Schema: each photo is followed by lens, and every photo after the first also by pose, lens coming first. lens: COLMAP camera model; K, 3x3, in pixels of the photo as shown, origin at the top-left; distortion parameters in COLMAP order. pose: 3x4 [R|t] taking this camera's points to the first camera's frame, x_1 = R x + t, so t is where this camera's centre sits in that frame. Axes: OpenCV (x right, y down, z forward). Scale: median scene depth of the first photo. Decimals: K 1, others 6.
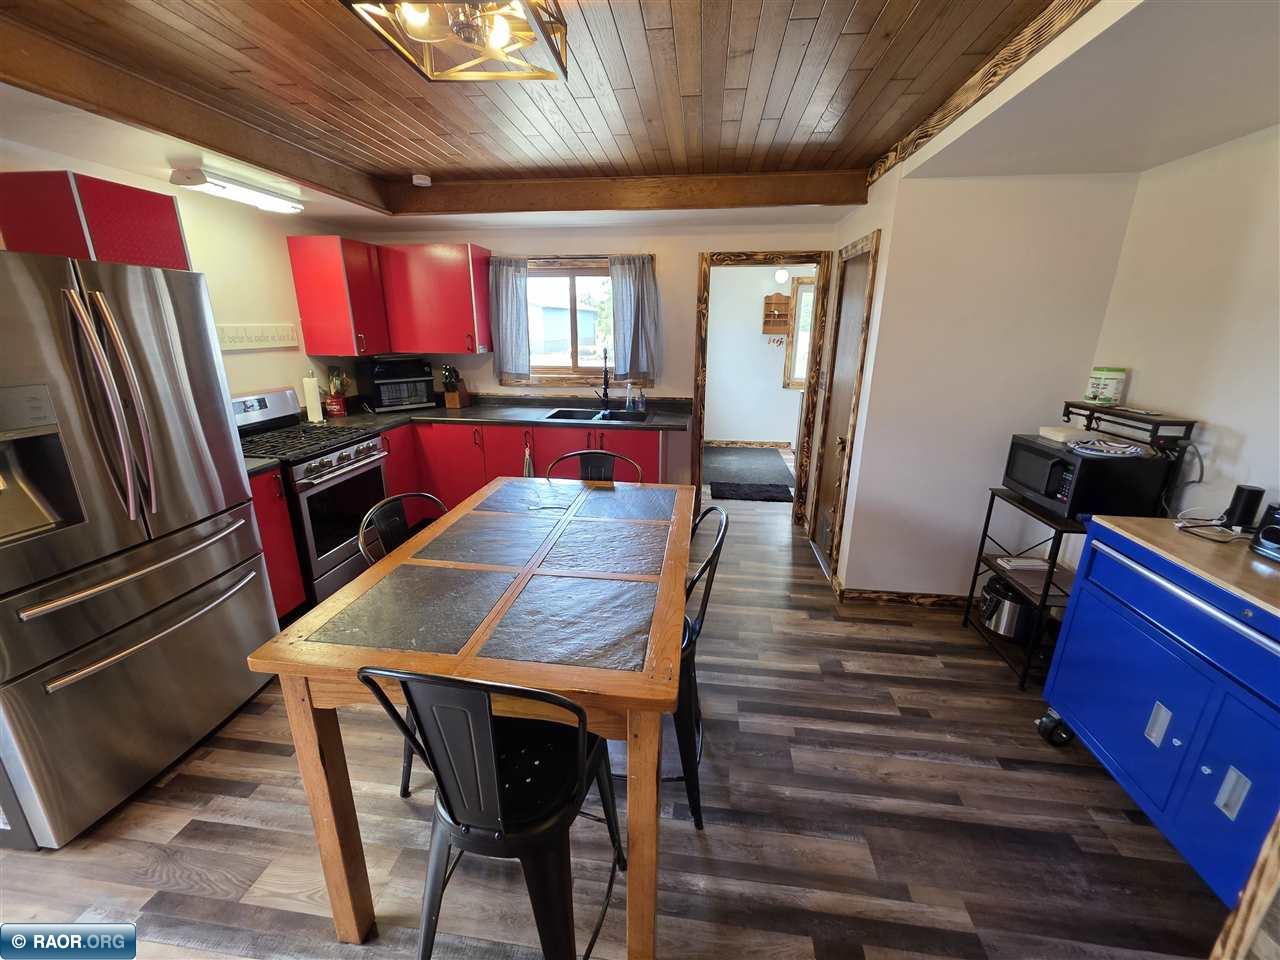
lens RADIAL K [[512.4, 0, 638.3], [0, 512.4, 475.0], [0, 0, 1]] dist [0.000743, -0.000316]
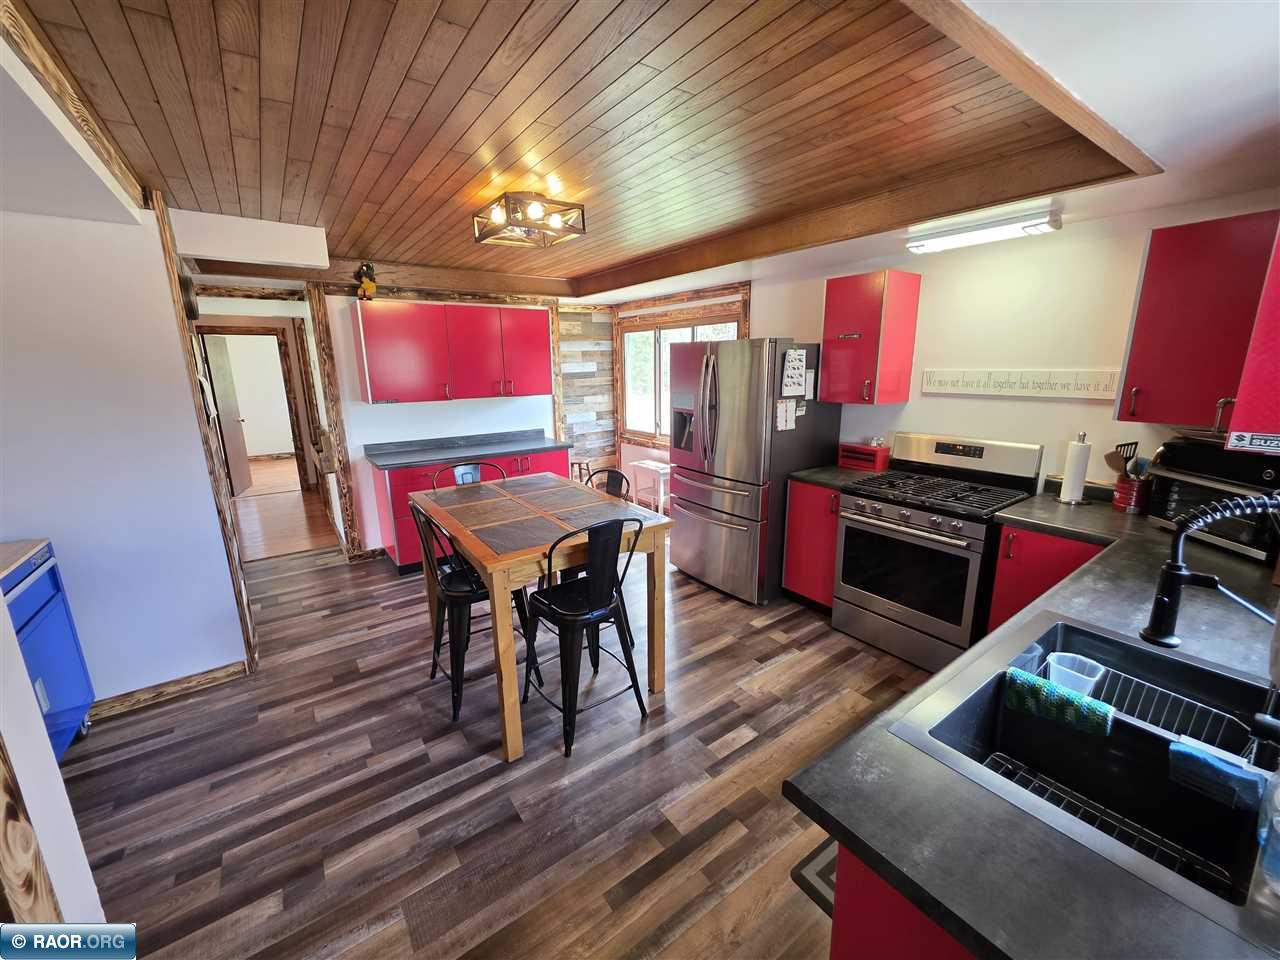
lens RADIAL K [[509.2, 0, 639.0], [0, 509.2, 475.1], [0, 0, 1]] dist [0.002462, -0.000227]
pose [[-0.733341, 0.152612, -0.662511, 0.401421], [-0.183924, 0.893608, 0.409434, -0.439819], [0.654510, 0.422107, -0.627250, 1.428196]]
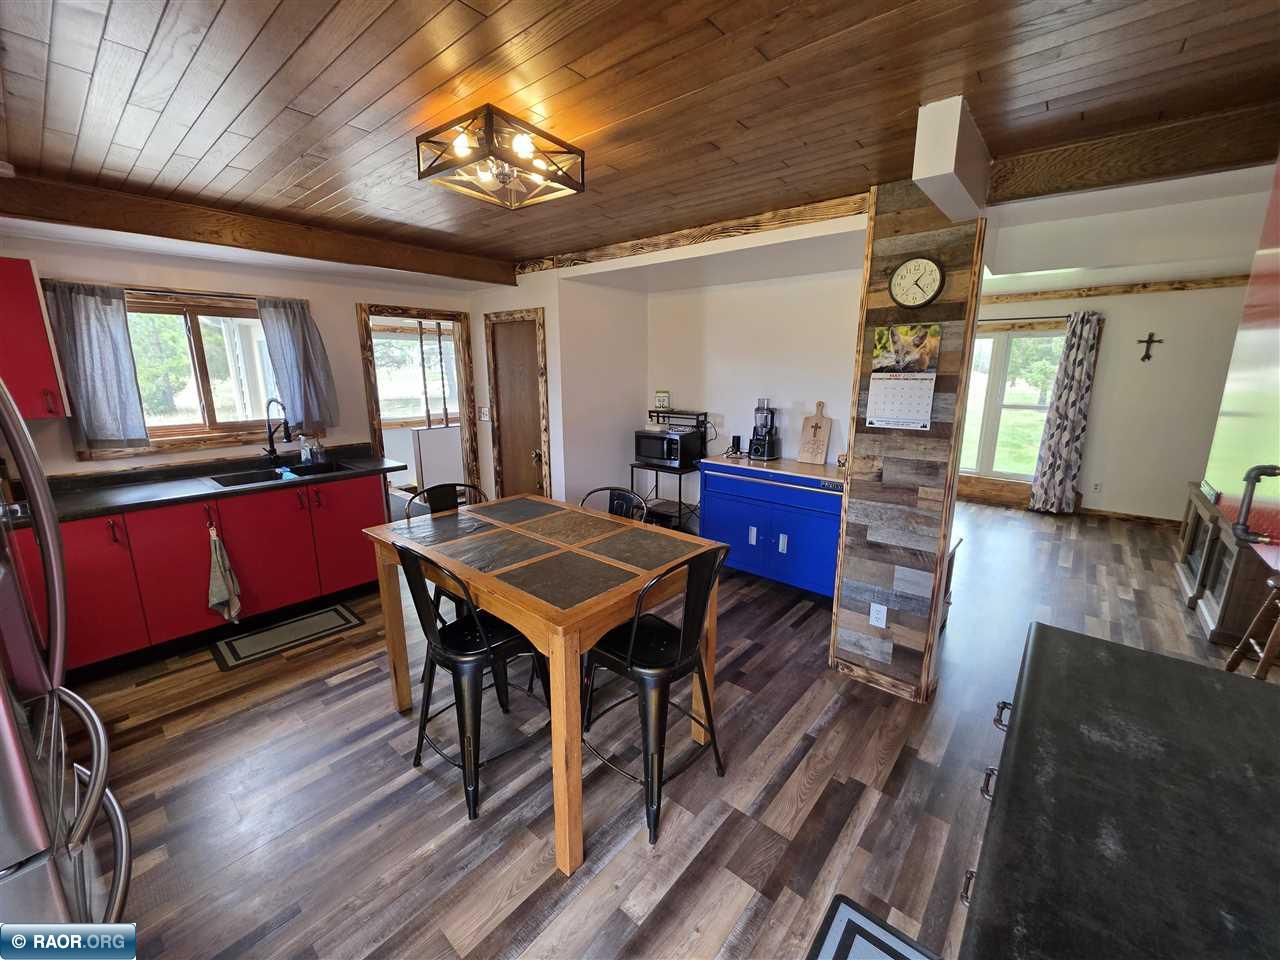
lens RADIAL K [[512.4, 0, 638.3], [0, 512.4, 475.0], [0, 0, 1]] dist [0.000743, -0.000316]
pose [[0.550218, -0.178489, 0.815721, -0.698076], [0.239516, 0.969573, 0.050597, -0.018776], [-0.799933, 0.167539, 0.576228, 0.007496]]
